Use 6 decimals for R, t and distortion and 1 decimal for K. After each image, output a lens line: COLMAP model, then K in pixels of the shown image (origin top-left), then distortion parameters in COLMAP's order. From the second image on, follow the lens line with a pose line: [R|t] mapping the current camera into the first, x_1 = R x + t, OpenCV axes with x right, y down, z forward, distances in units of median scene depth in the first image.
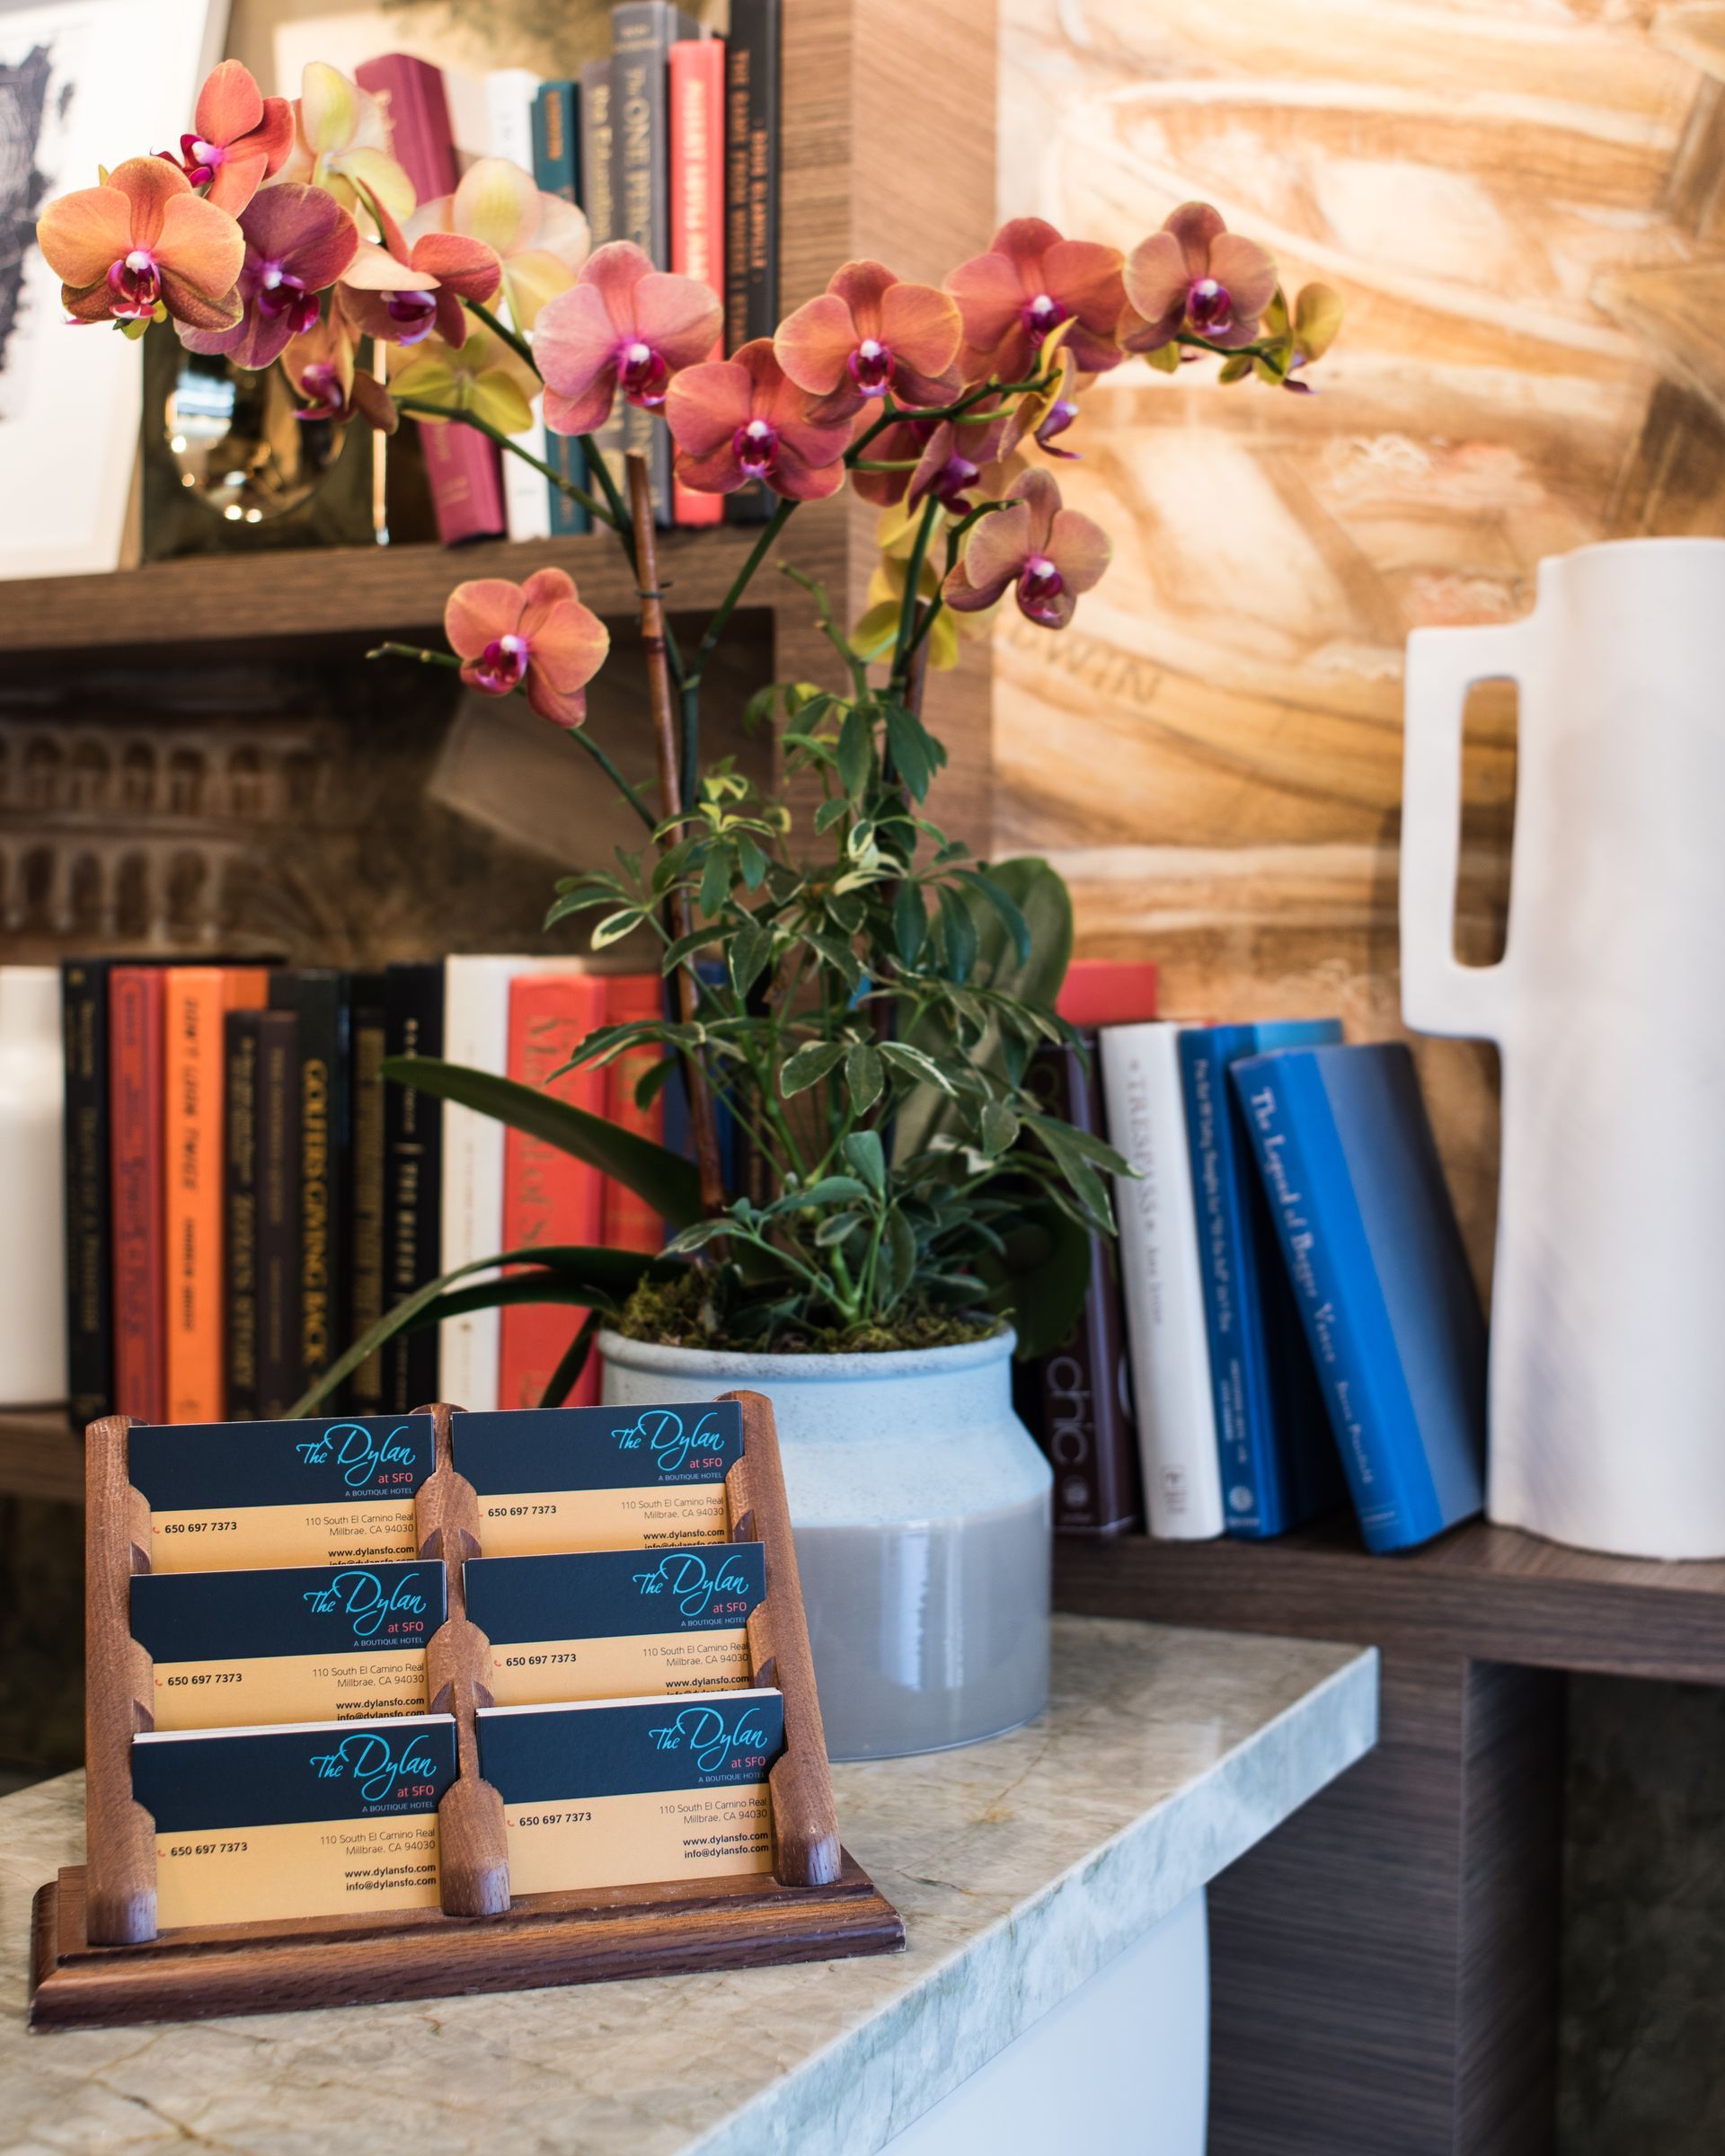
lens RADIAL K [[2868.7, 0, 983.0], [0, 2868.7, 956.2], [0, 0, 1]] dist [-0.088039, 0.079303]
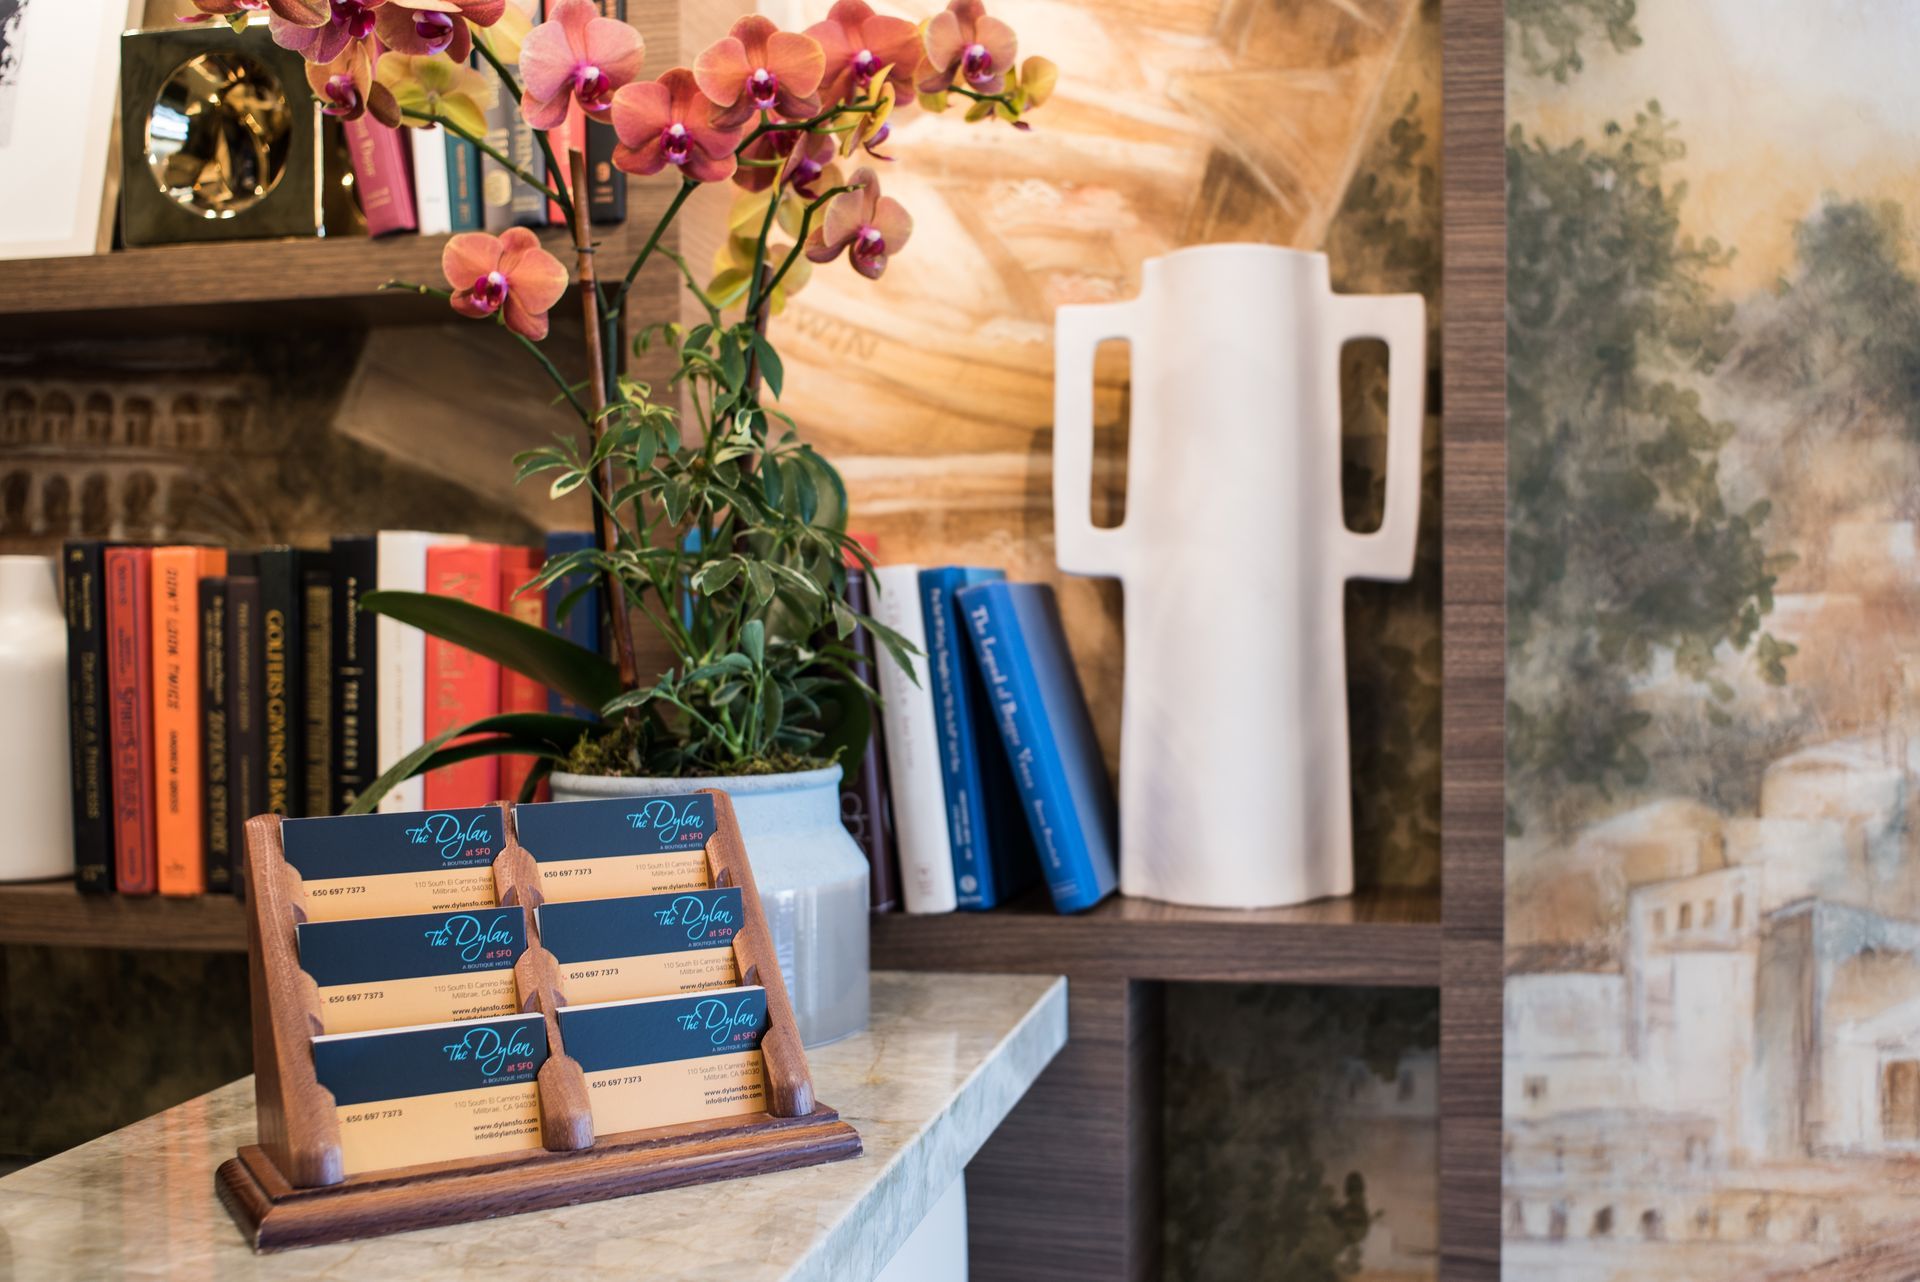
lens RADIAL K [[1933.3, 0, 1036.1], [0, 1933.3, 637.3], [0, 0, 1]] dist [-0.078996, 0.046165]
pose [[0.969421, -0.017119, 0.244804, -0.118652], [0.014575, 0.999819, 0.012202, 0.049718], [-0.244968, -0.008261, 0.969496, 0.019216]]
